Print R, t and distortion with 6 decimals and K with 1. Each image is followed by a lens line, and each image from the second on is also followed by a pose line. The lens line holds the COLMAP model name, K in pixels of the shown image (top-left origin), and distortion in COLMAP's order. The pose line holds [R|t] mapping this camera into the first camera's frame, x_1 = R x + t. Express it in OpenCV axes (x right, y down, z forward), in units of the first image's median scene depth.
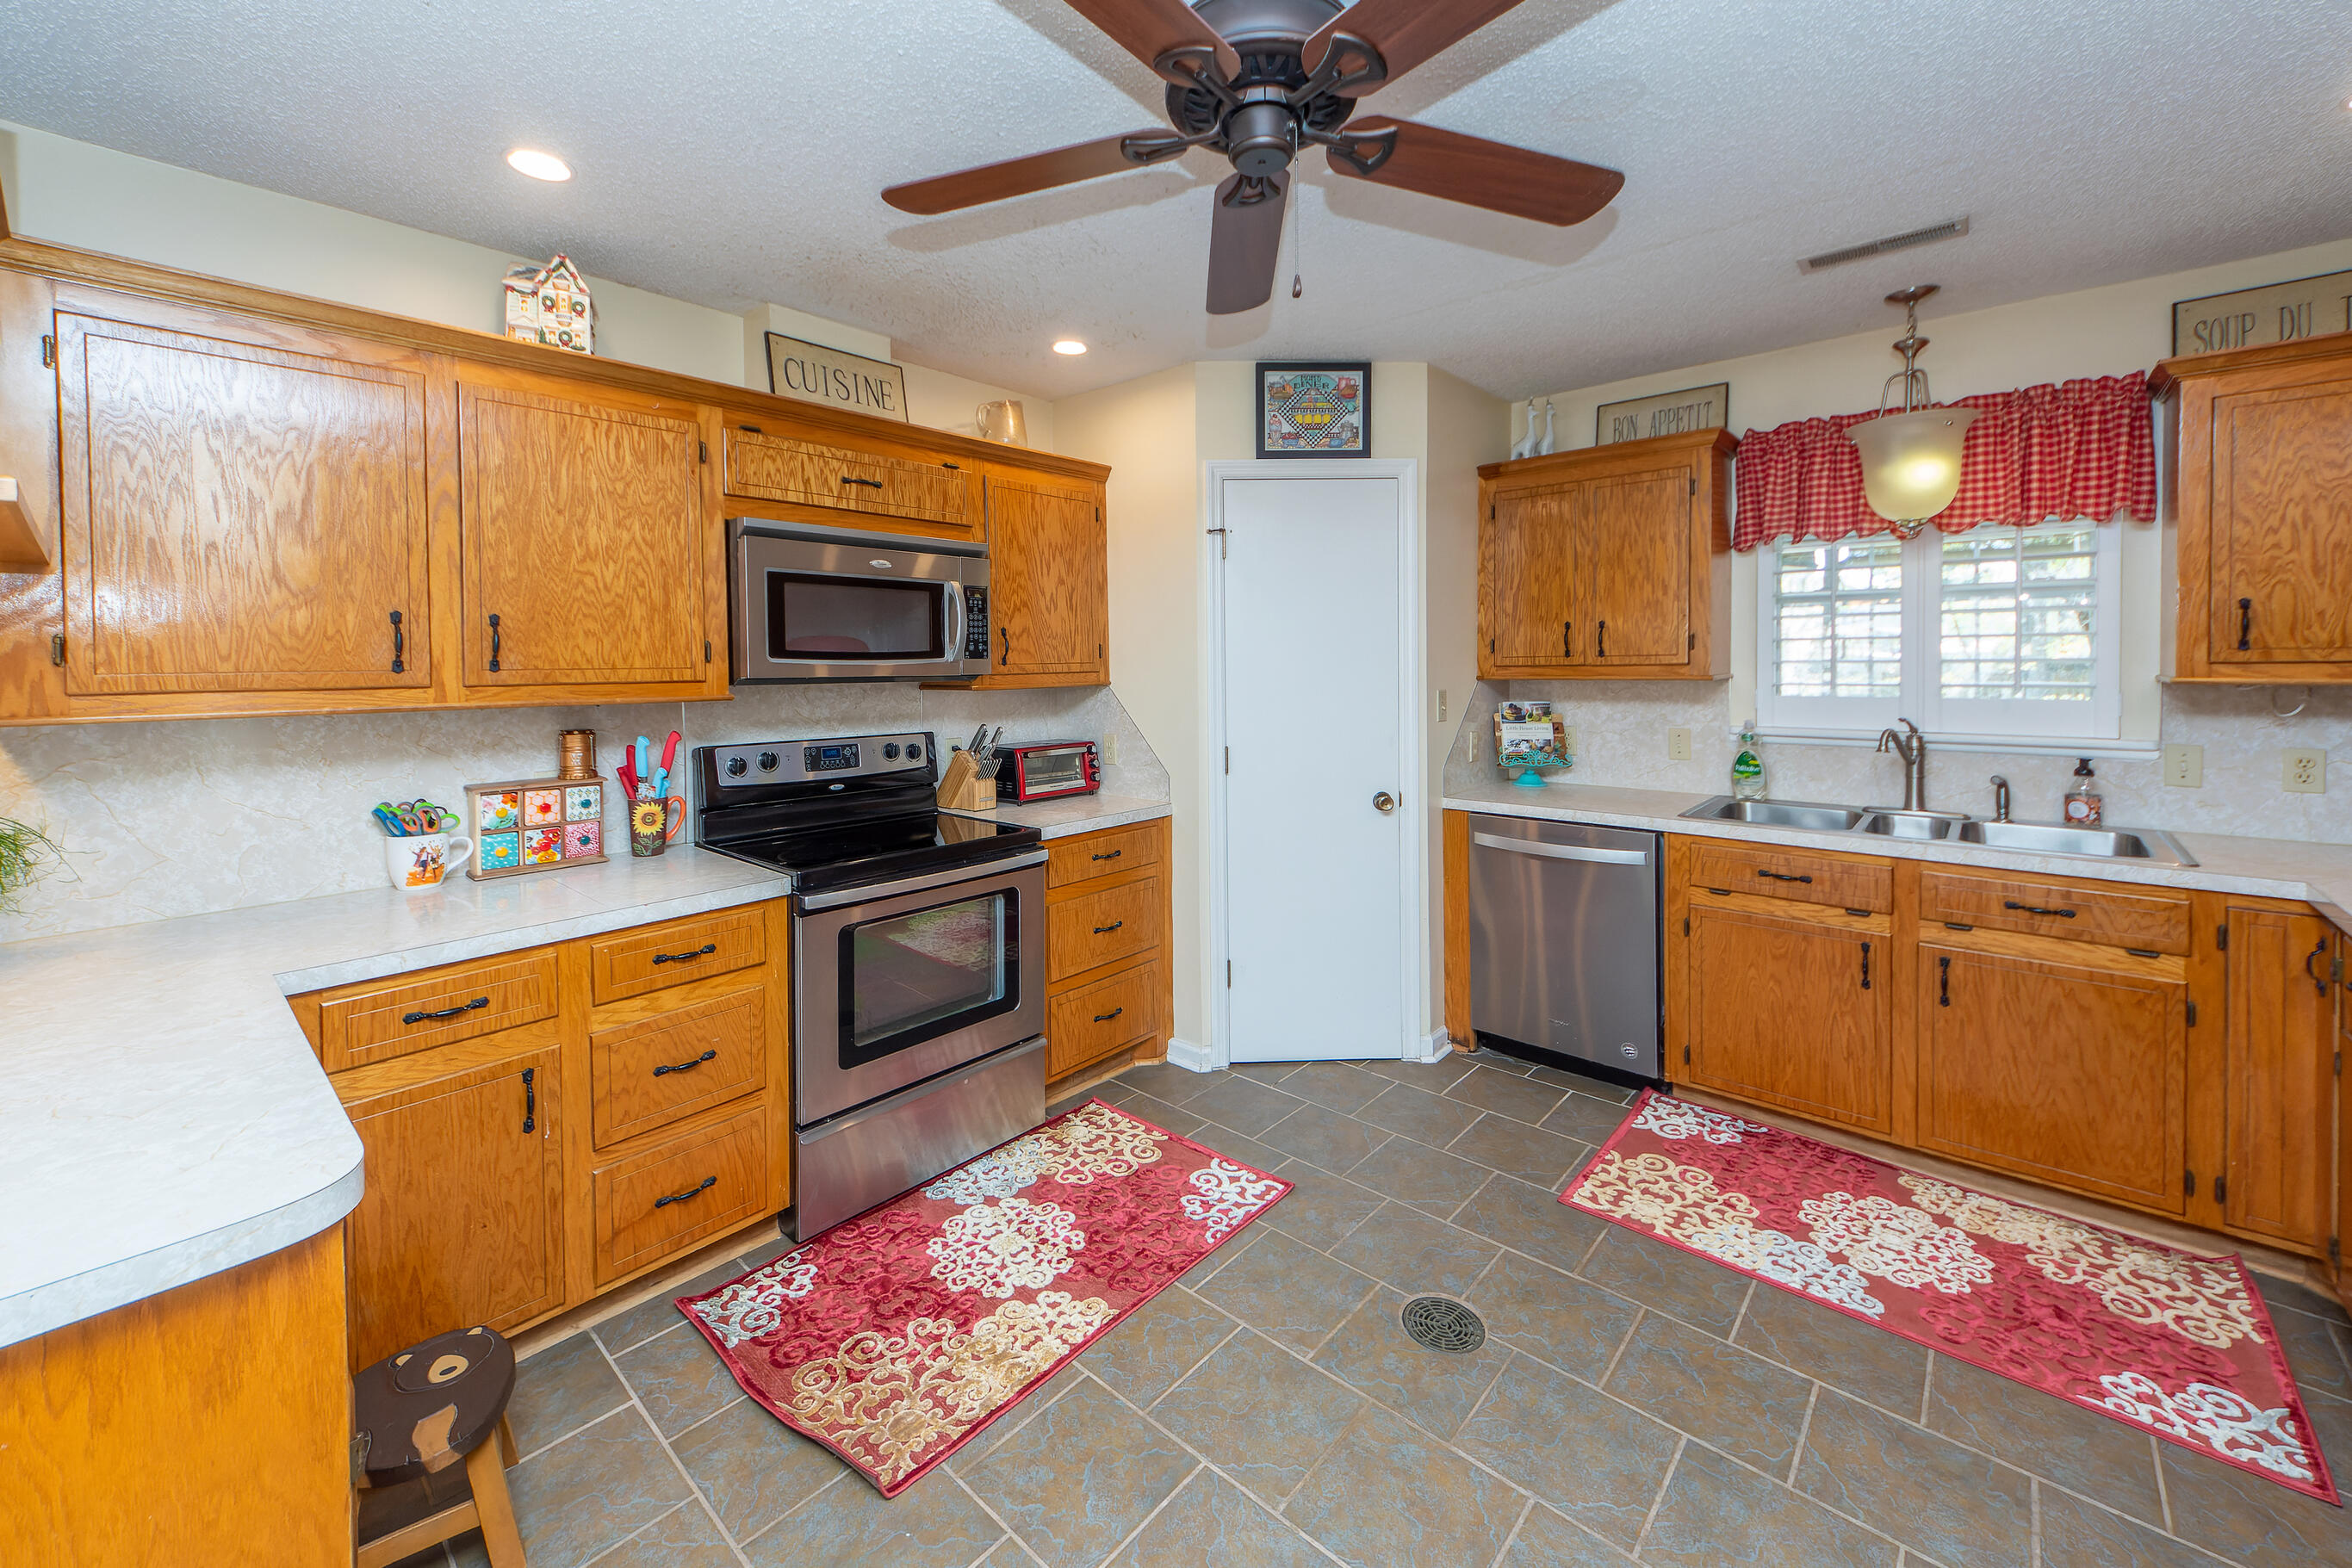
lens RADIAL K [[904.1, 0, 1169.0], [0, 904.1, 676.9], [0, 0, 1]] dist [0.000856, -0.004785]
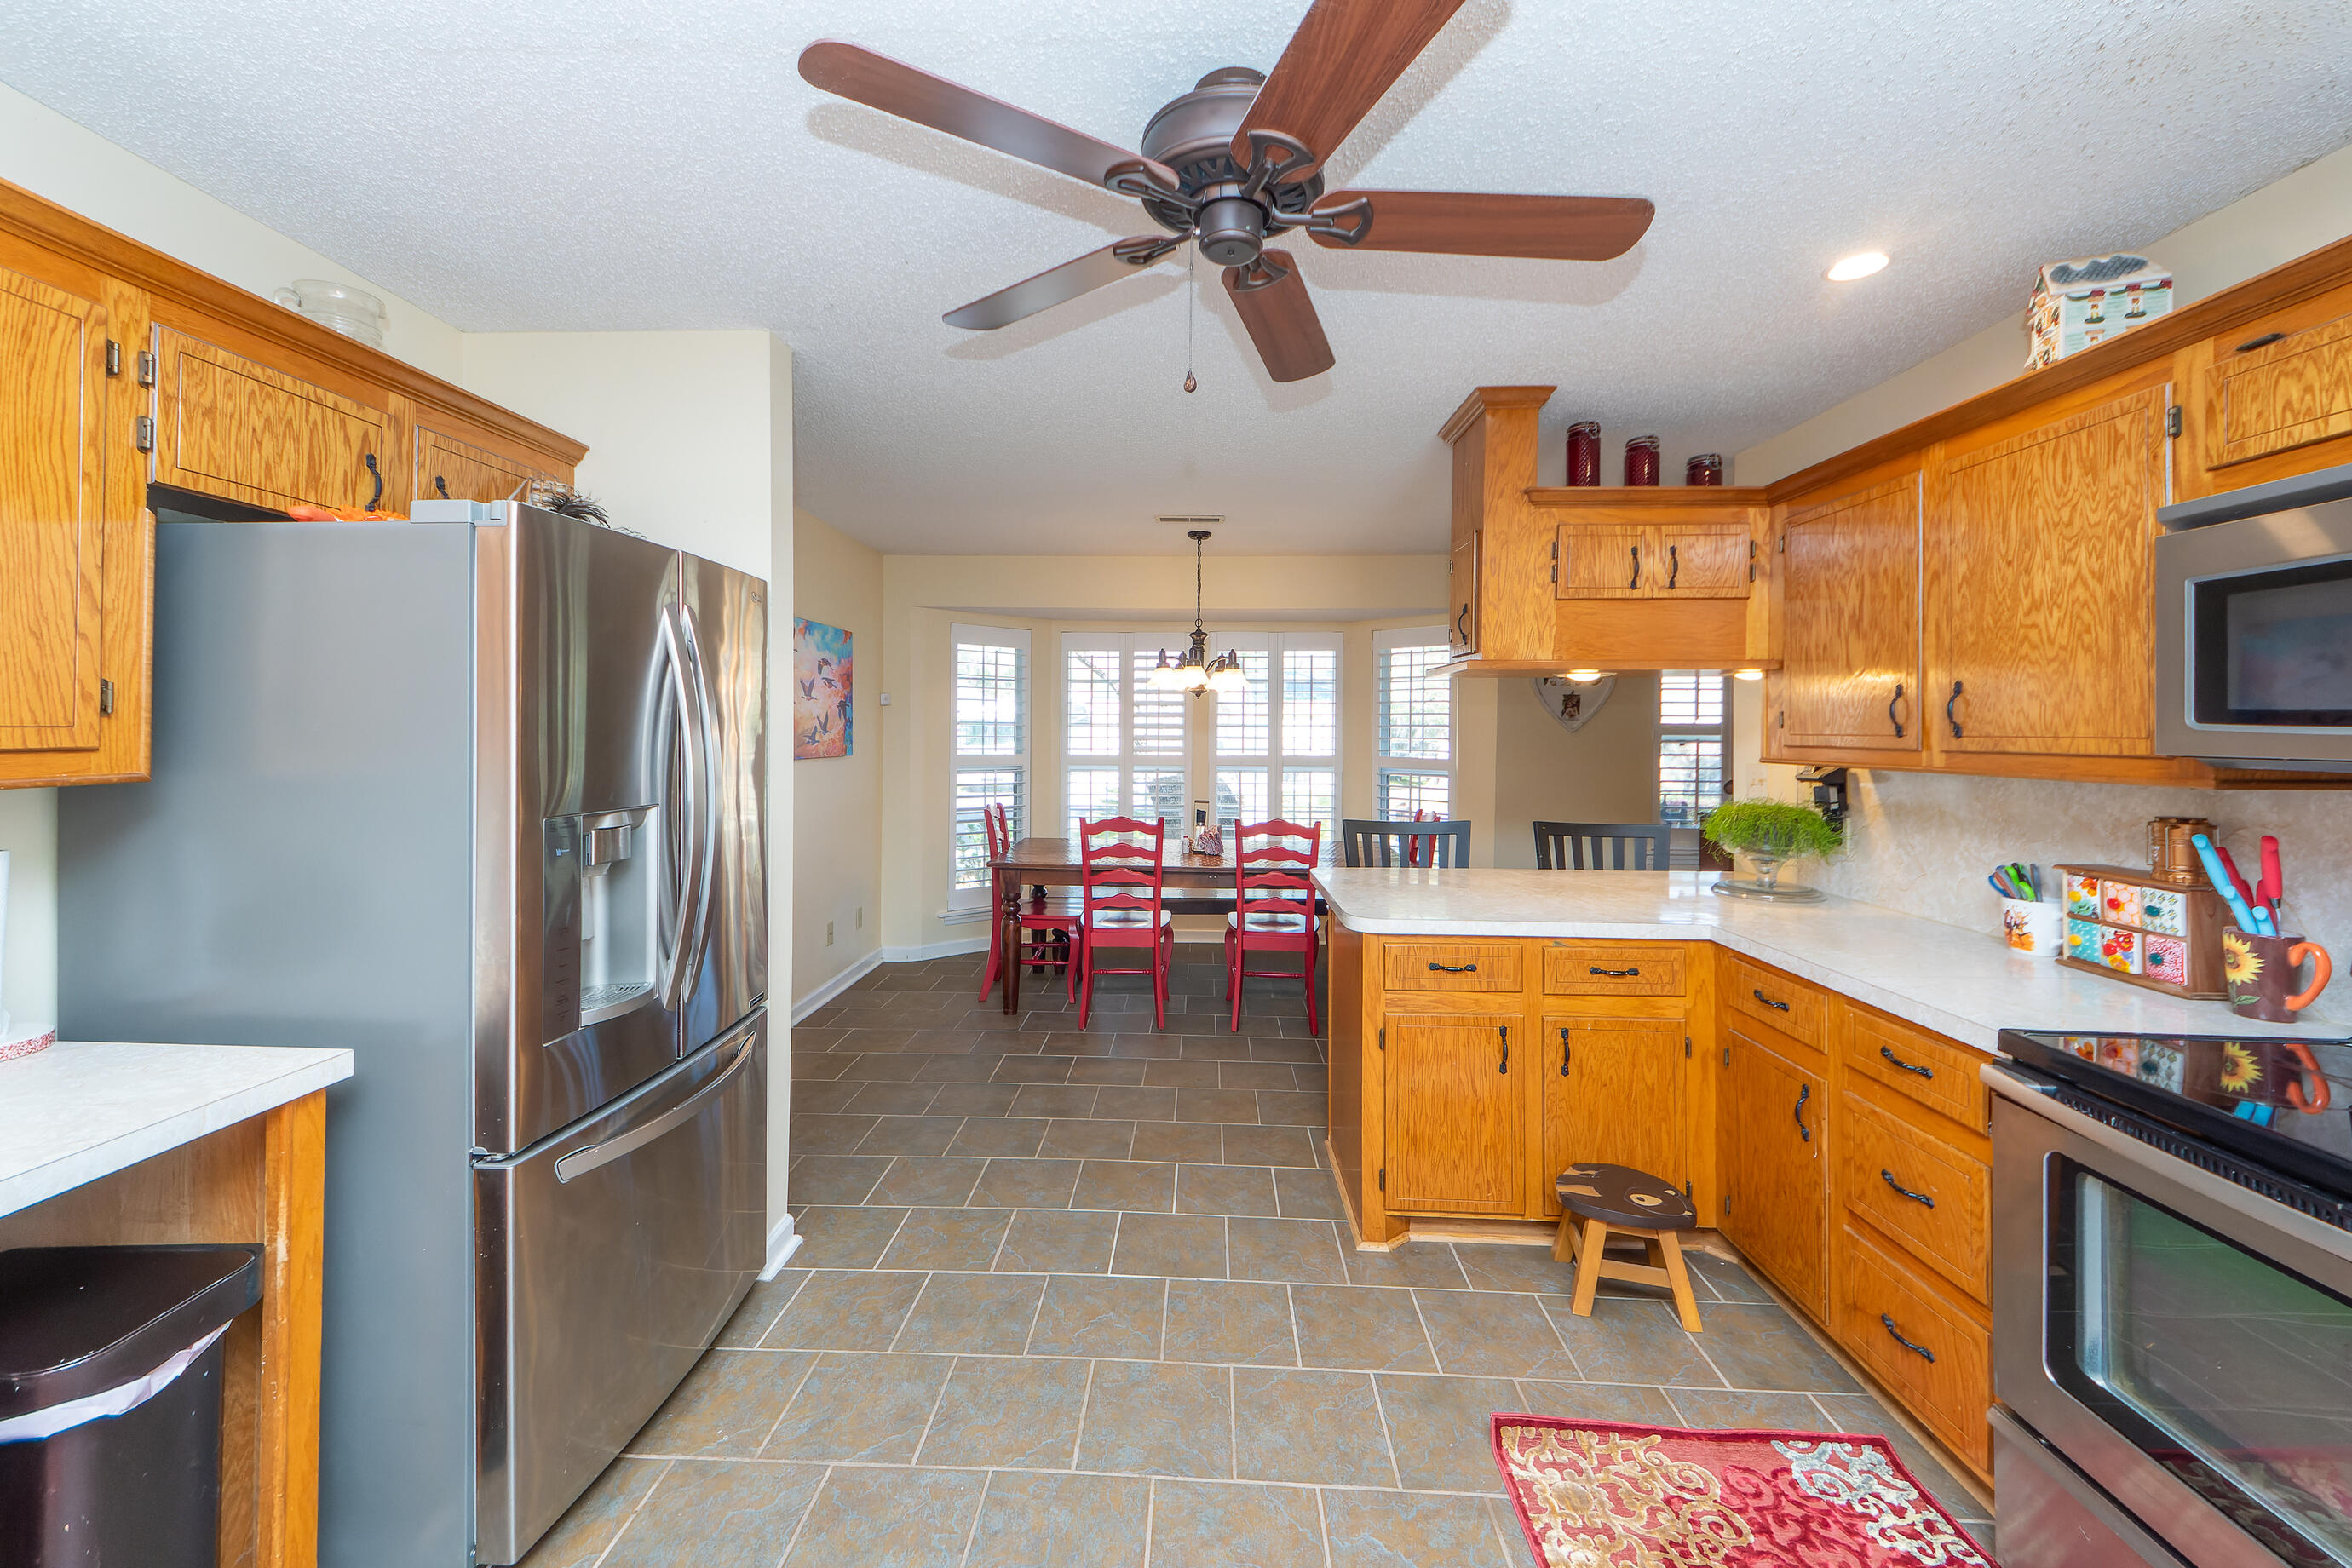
lens RADIAL K [[891.0, 0, 1177.8], [0, 891.0, 701.7], [0, 0, 1]] dist [0.022599, -0.016333]
pose [[-0.760484, -0.015160, -0.649179, 0.450035], [-0.010660, 0.999884, -0.010861, -0.020797], [0.649269, -0.001340, -0.760558, 0.949297]]
